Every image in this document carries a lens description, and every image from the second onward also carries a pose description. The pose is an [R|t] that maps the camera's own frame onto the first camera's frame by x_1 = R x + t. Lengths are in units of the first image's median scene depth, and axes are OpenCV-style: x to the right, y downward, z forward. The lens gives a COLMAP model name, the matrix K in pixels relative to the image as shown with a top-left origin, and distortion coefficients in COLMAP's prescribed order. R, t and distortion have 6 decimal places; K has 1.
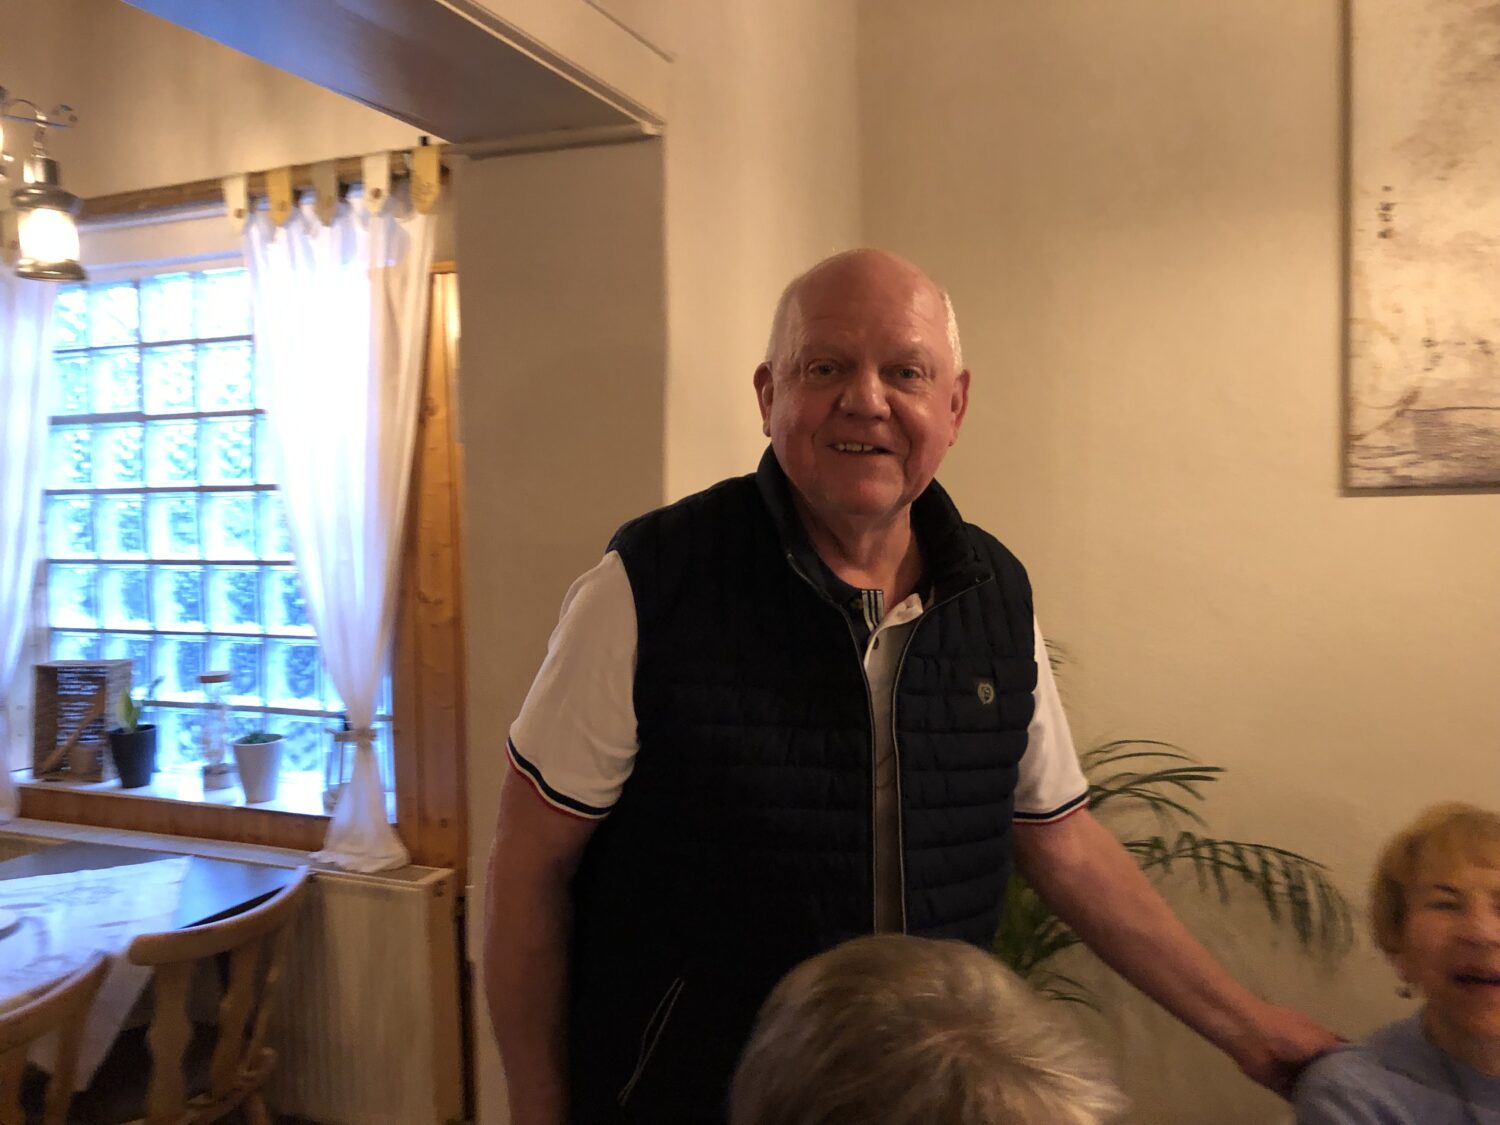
lens RADIAL K [[1210.7, 0, 740.6], [0, 1210.7, 557.8], [0, 0, 1]] dist [0.028535, -0.016509]
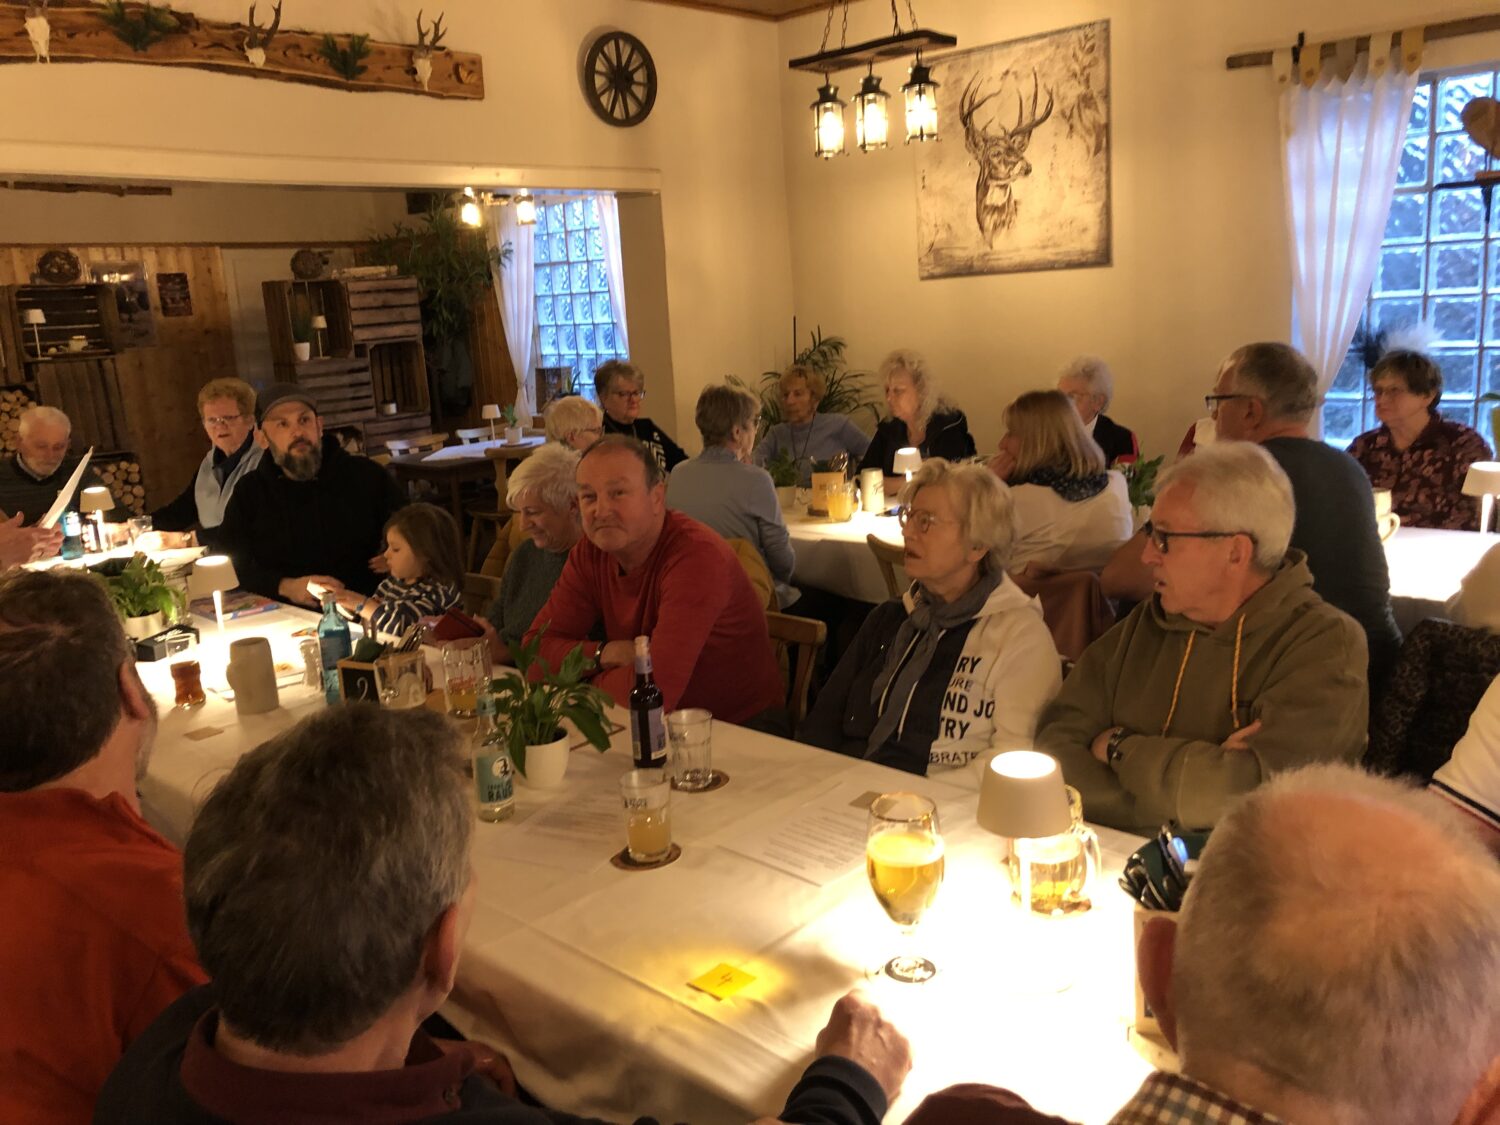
lens RADIAL K [[1184.3, 0, 748.1], [0, 1184.3, 569.7], [0, 0, 1]] dist [-0.001091, 0.001027]
pose [[0.931823, 0.043001, -0.360357, 0.749996], [0.025544, 0.982721, 0.183321, 0.063694], [0.362013, -0.180027, 0.914624, -1.186565]]
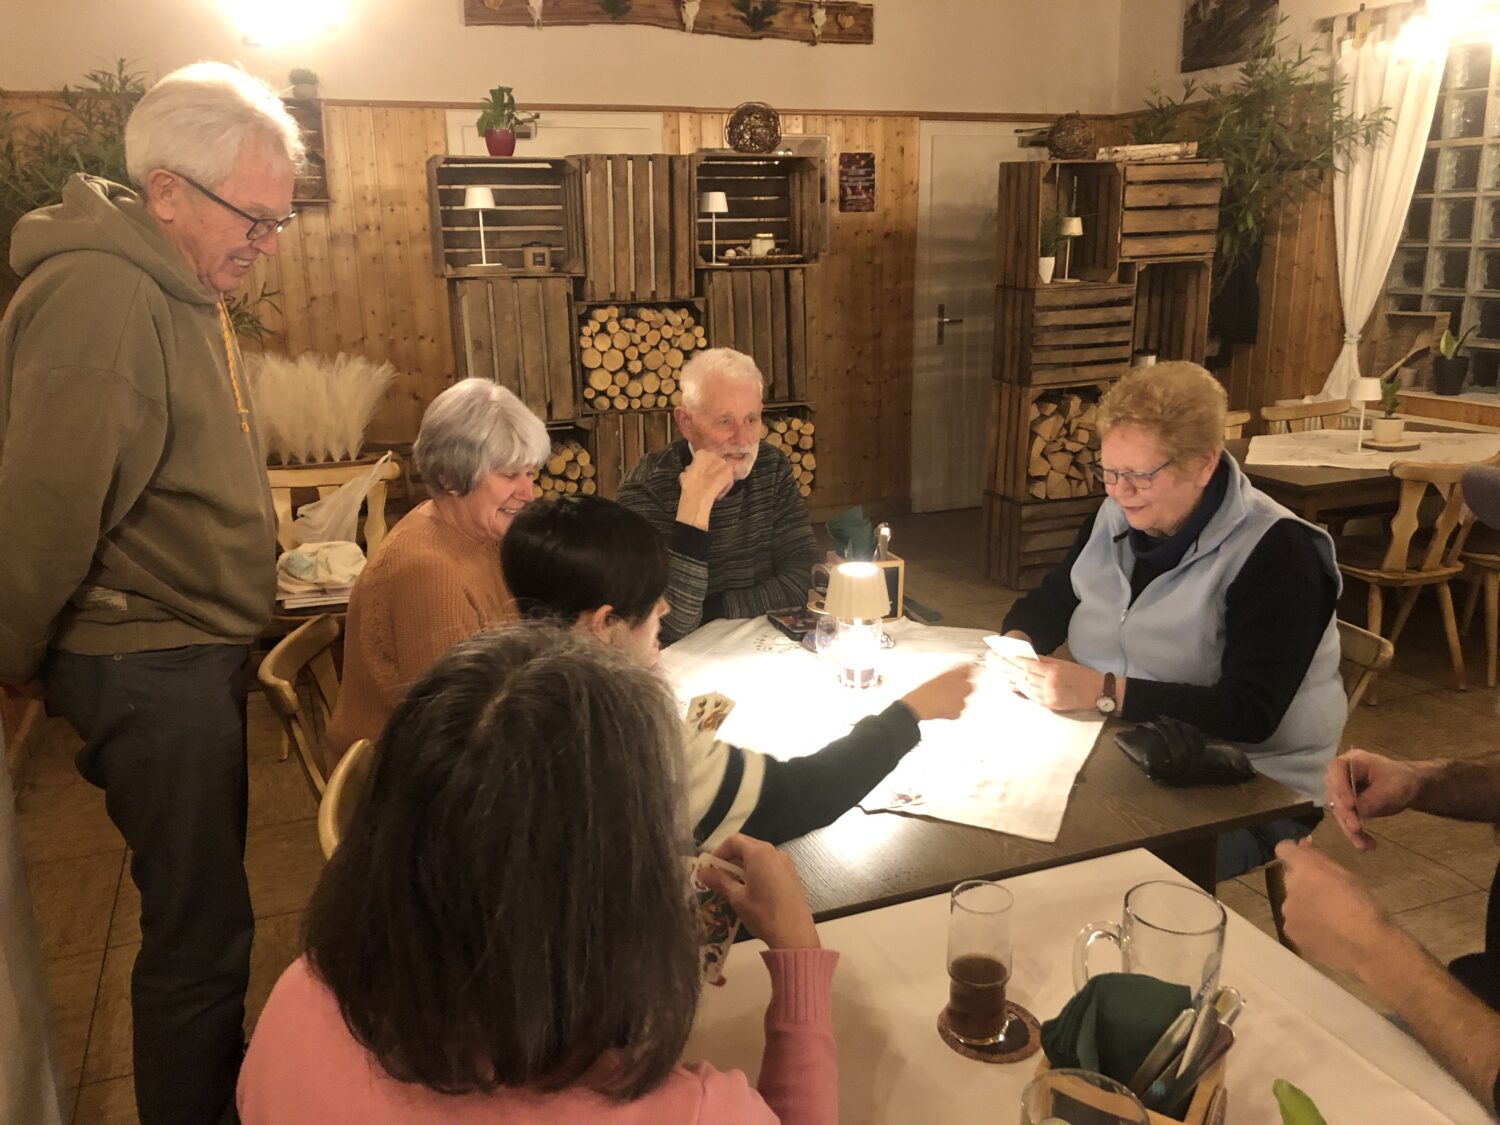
lens RADIAL K [[1226.9, 0, 740.9], [0, 1226.9, 559.3], [0, 0, 1]] dist [0.003002, 0.008250]
pose [[0.687837, 0.186398, -0.701524, 0.023436], [-0.024842, 0.971945, 0.233892, 0.048827], [0.725440, -0.143453, 0.673170, -0.741084]]
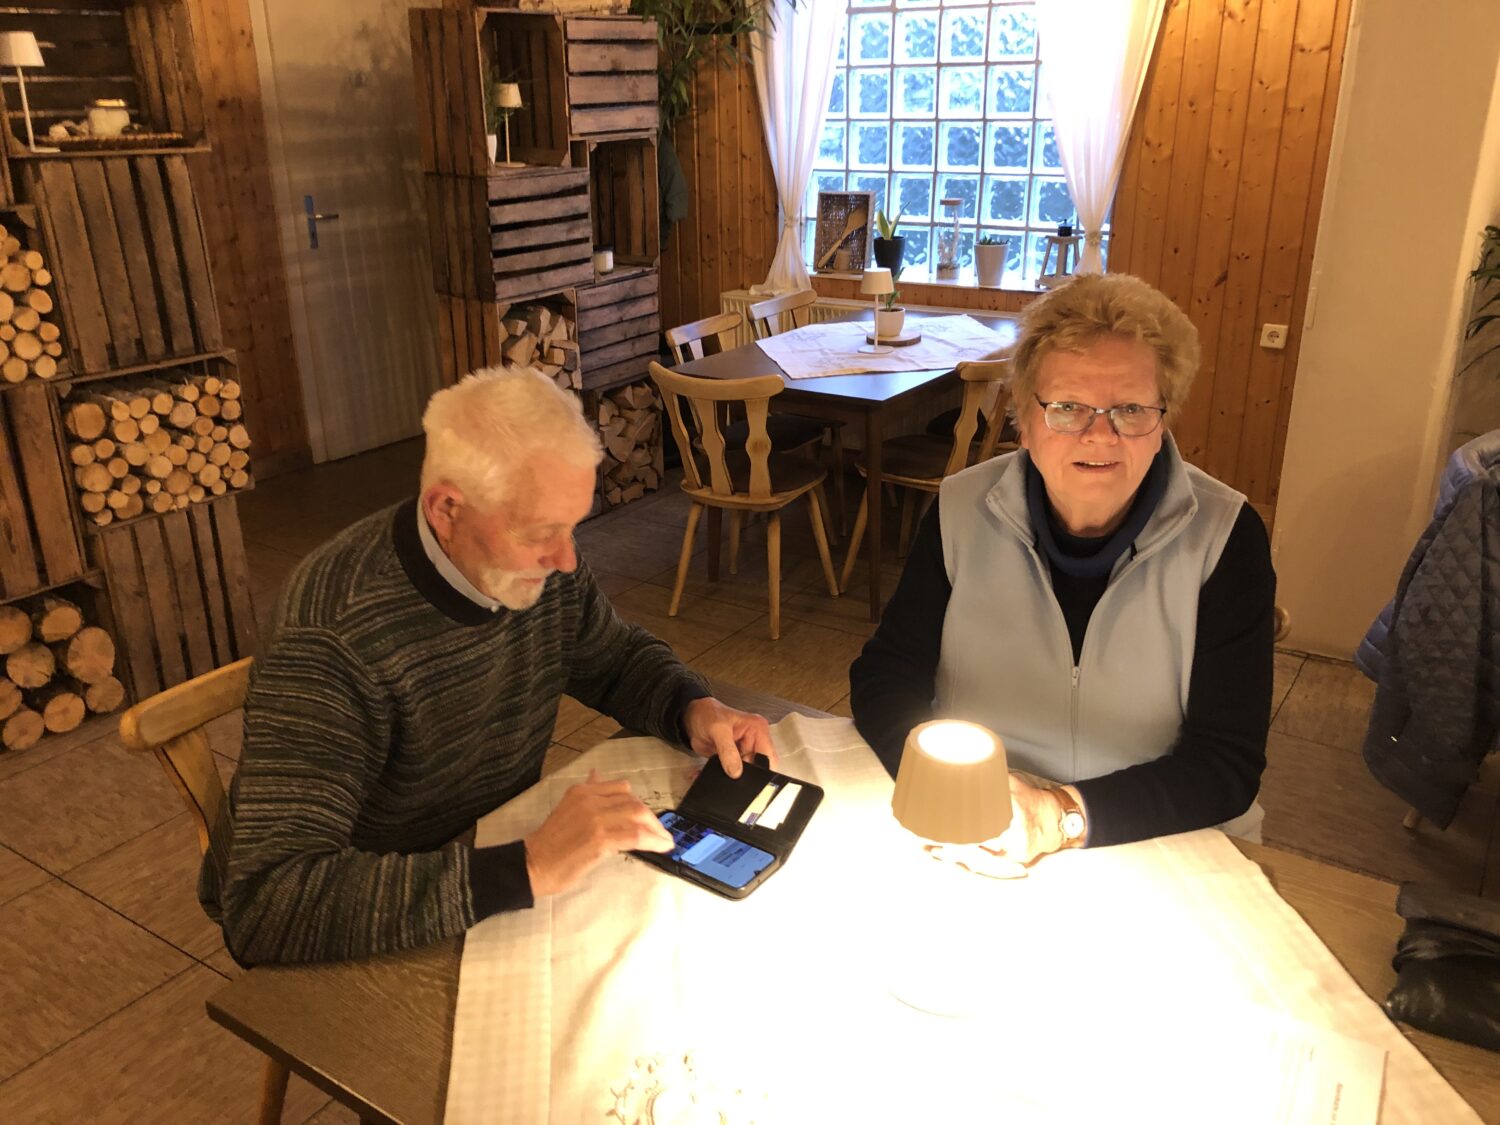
lens RADIAL K [[1226.9, 0, 740.9], [0, 1226.9, 559.3], [0, 0, 1]] dist [0.003002, 0.008250]
pose [[0.976903, 0.079701, -0.198265, -0.351358], [-0.013547, 0.949071, 0.314771, 0.043746], [0.213255, -0.304815, 0.928230, -0.575002]]
